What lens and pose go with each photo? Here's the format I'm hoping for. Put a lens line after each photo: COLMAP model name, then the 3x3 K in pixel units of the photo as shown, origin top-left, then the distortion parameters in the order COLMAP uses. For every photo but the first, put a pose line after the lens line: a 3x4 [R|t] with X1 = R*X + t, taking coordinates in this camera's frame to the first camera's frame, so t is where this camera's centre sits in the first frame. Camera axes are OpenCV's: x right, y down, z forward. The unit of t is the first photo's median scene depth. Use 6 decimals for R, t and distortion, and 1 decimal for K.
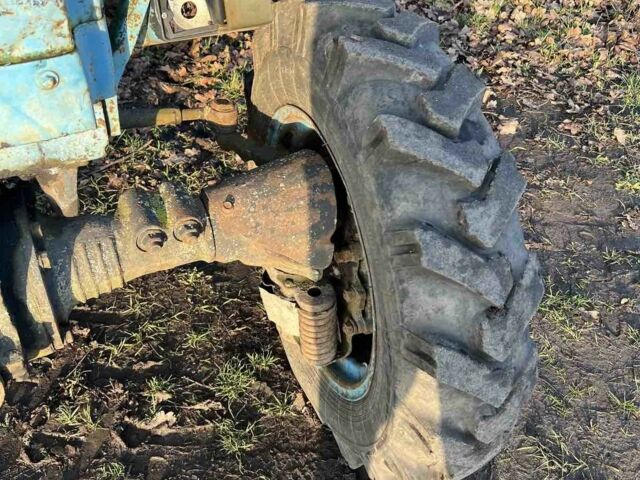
lens RADIAL K [[643.5, 0, 320.0], [0, 643.5, 240.0], [0, 0, 1]] dist [0.024403, -0.013513]
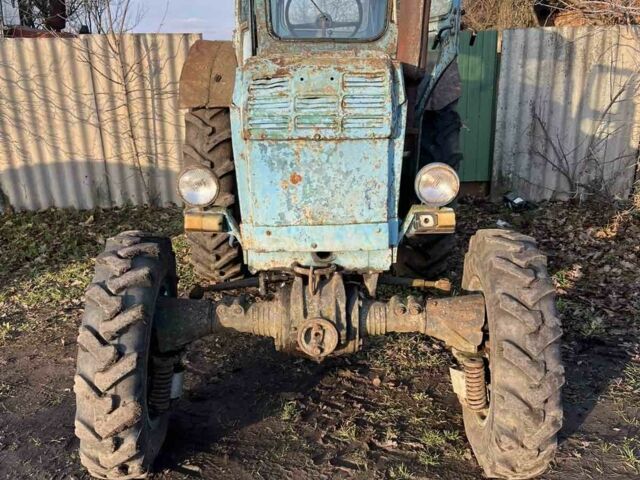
lens RADIAL K [[643.5, 0, 320.0], [0, 643.5, 240.0], [0, 0, 1]] dist [0.024403, -0.013513]
pose [[0.900801, 0.023534, -0.433594, 0.378448], [-0.237365, 0.862829, -0.446300, 0.684002], [0.363614, 0.504947, 0.782824, -0.846231]]
